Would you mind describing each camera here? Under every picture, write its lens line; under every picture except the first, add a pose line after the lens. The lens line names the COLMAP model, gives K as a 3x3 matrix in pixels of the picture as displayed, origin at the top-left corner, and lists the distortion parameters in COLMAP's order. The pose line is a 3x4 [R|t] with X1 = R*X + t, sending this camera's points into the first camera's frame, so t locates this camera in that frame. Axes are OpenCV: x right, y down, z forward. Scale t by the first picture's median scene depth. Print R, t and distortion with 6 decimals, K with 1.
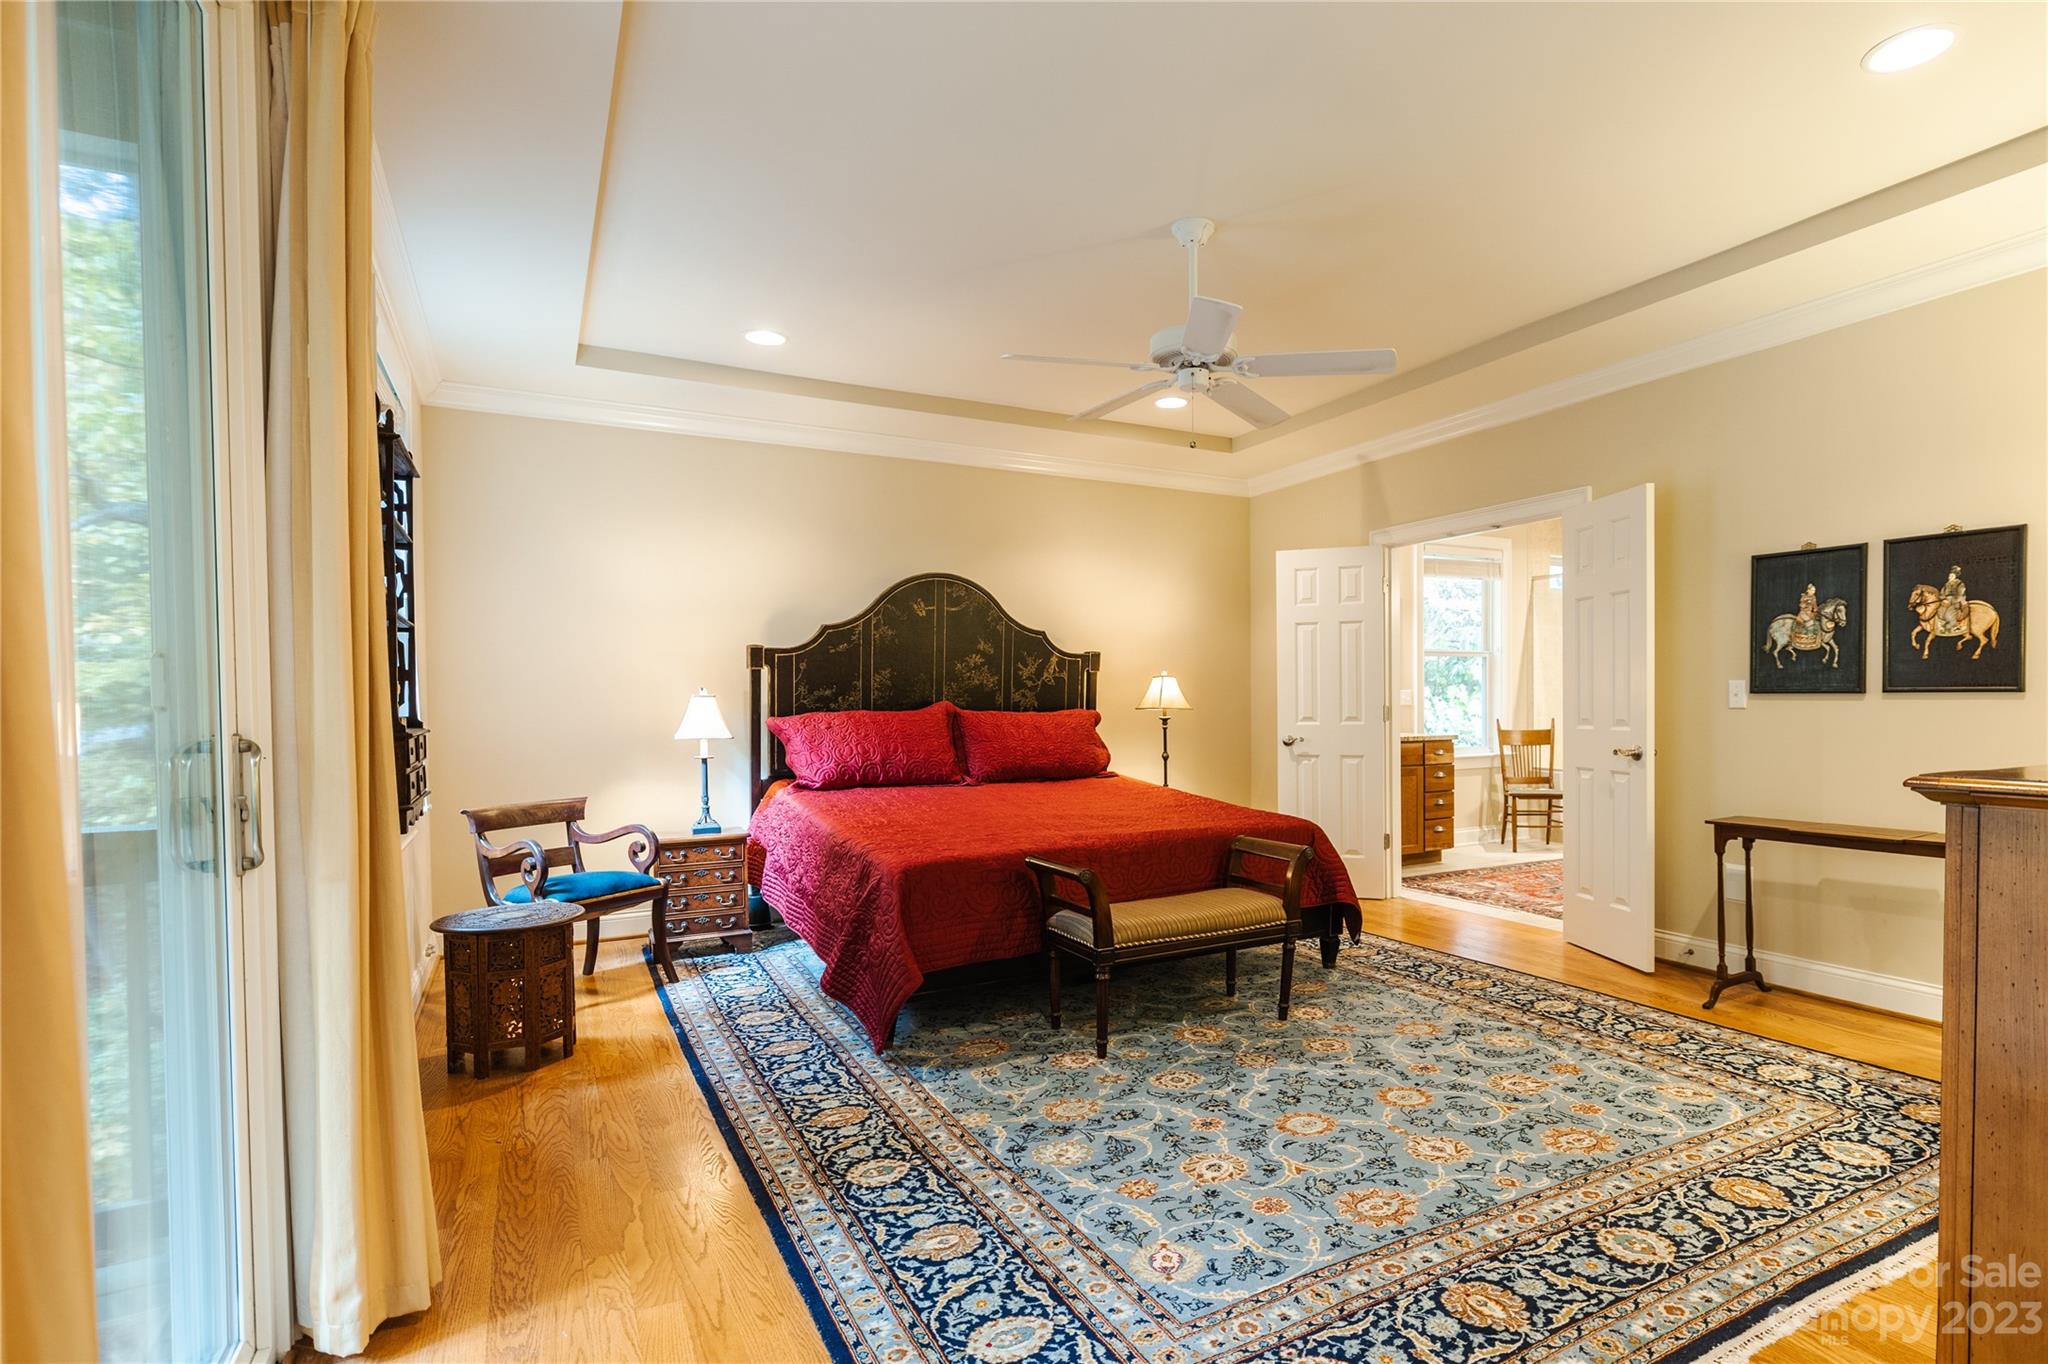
lens RADIAL K [[1014.5, 0, 1110.3], [0, 1014.5, 720.9], [0, 0, 1]] dist [-0.003764, -0.000385]
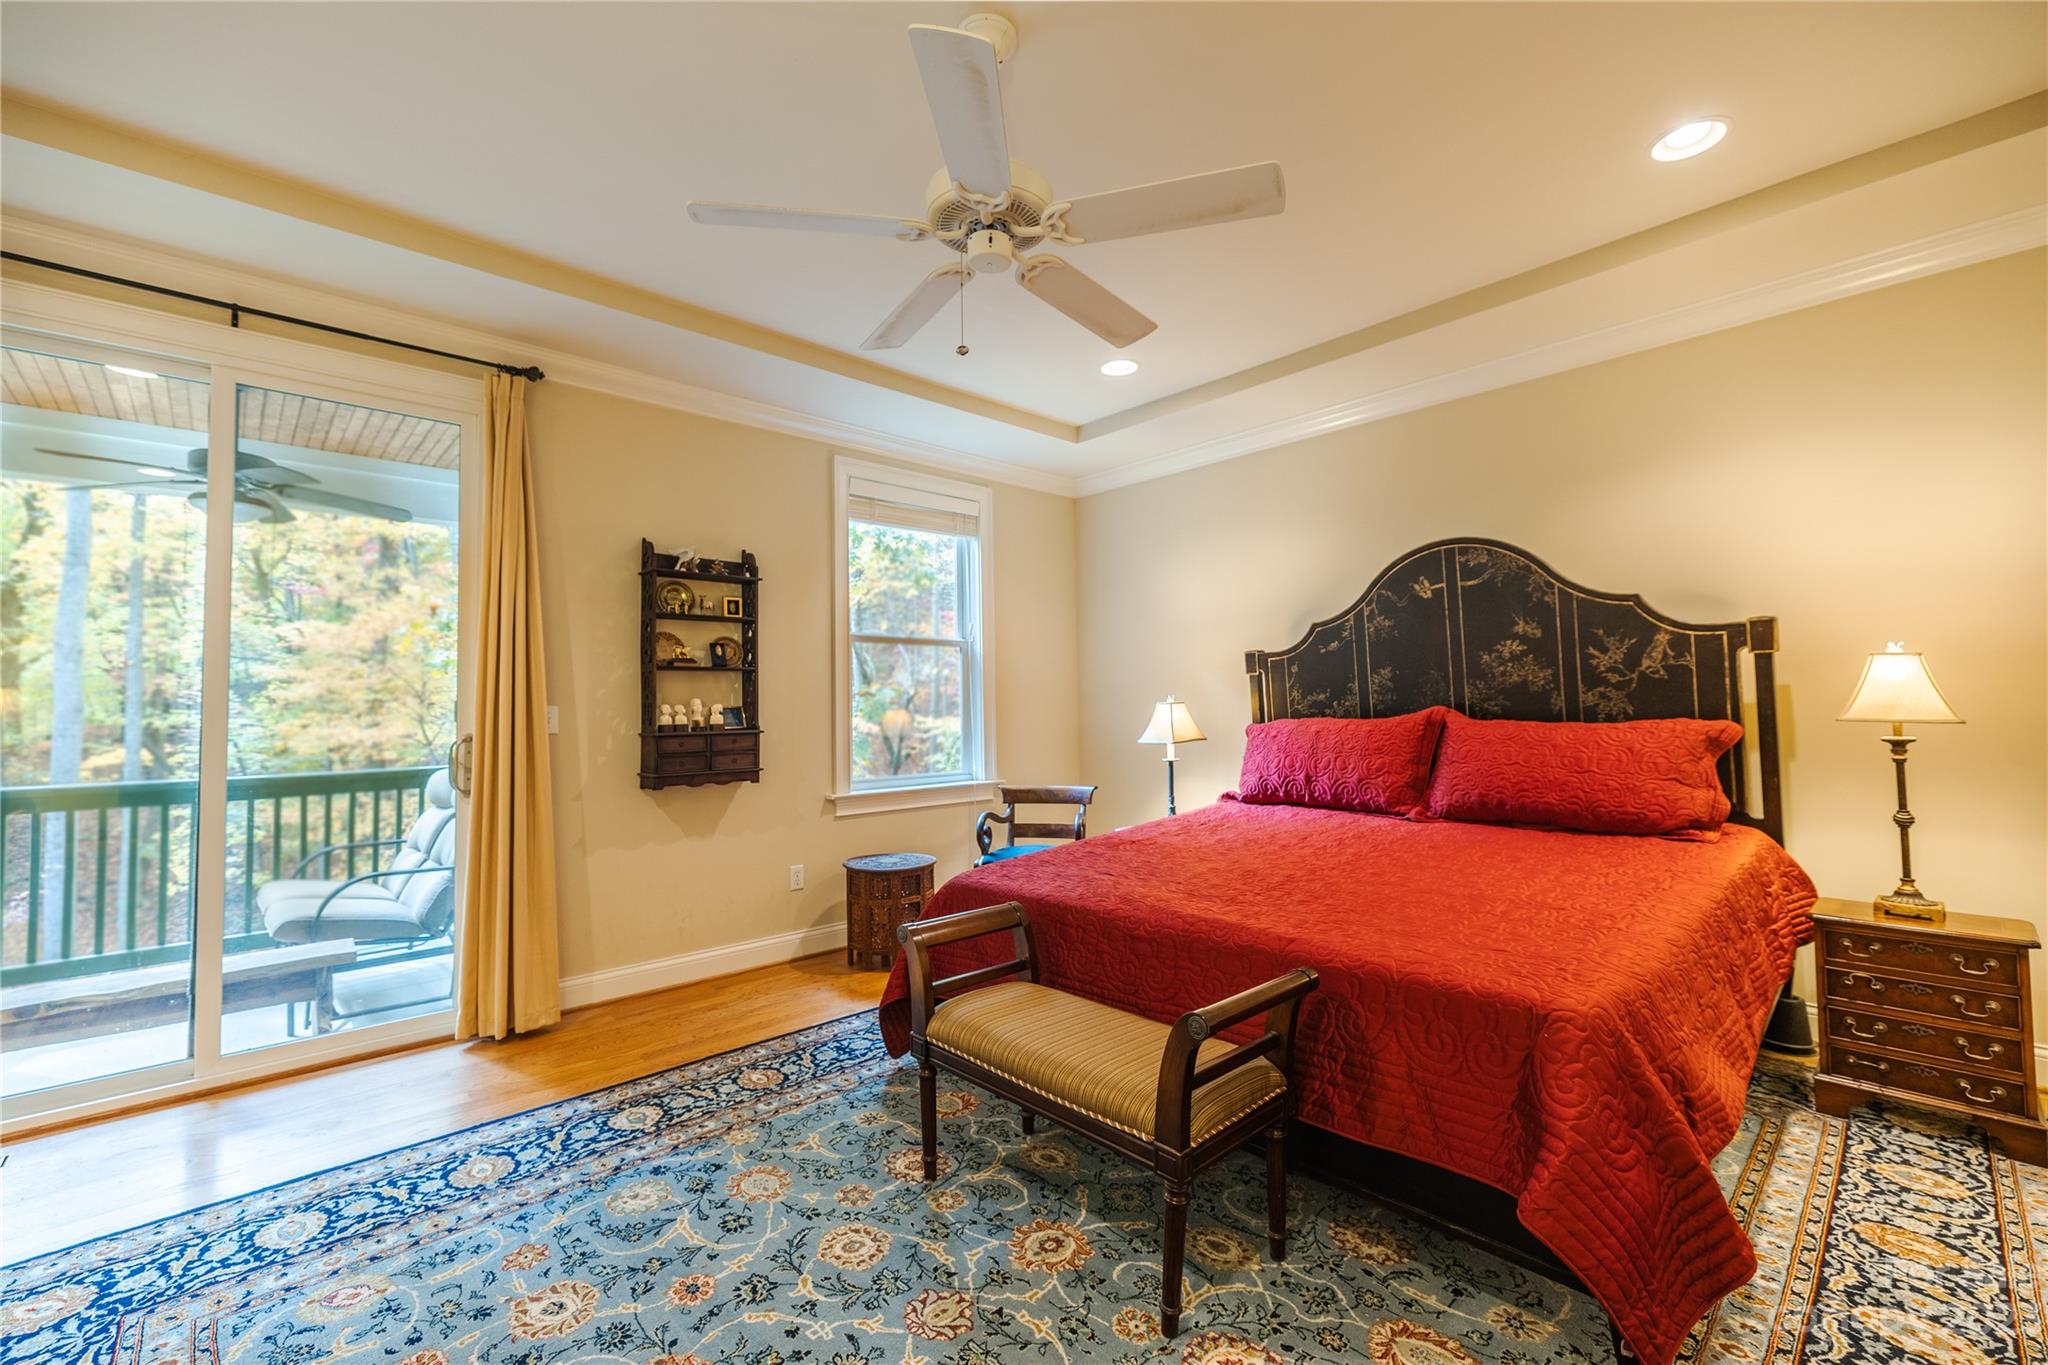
lens RADIAL K [[865.6, 0, 1026.9], [0, 865.6, 673.0], [0, 0, 1]] dist [0.003840, 0.000111]
pose [[0.224956, -0.034886, -0.973744, 0.710711], [-0.006146, 0.999288, -0.037221, -0.032609], [0.974349, 0.014357, 0.224582, 0.976500]]
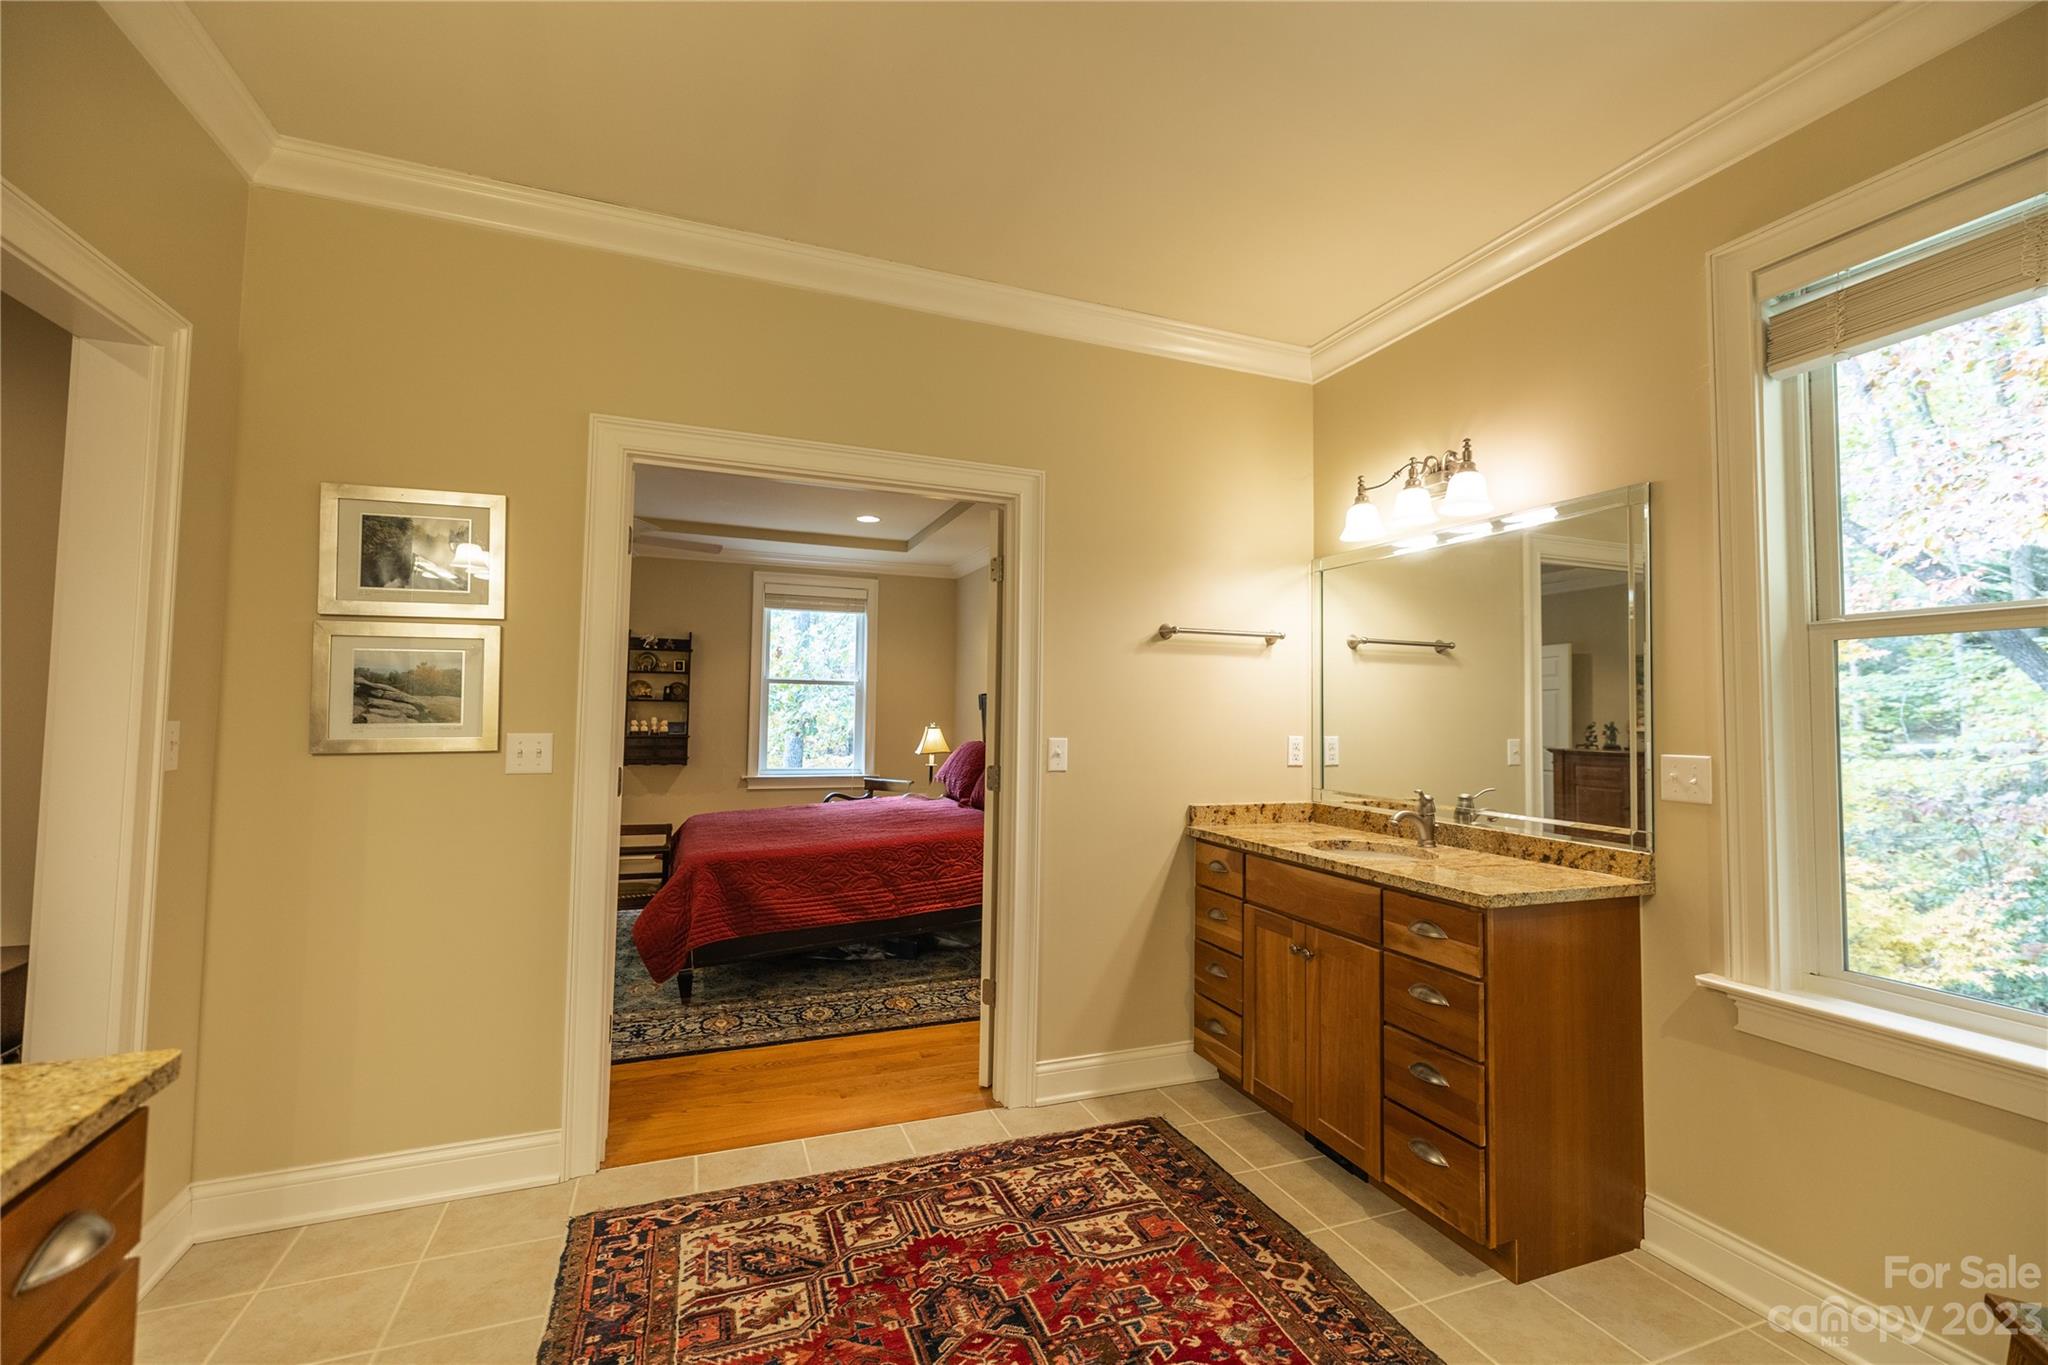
lens RADIAL K [[848.6, 0, 1024.0], [0, 848.6, 682.5], [0, 0, 1]] dist [-0.003351, -0.000137]
pose [[-0.148524, -0.032033, -0.988390, 1.397671], [-0.032741, 0.999087, -0.027460, -0.096918], [0.988367, 0.028283, -0.149437, 2.017429]]
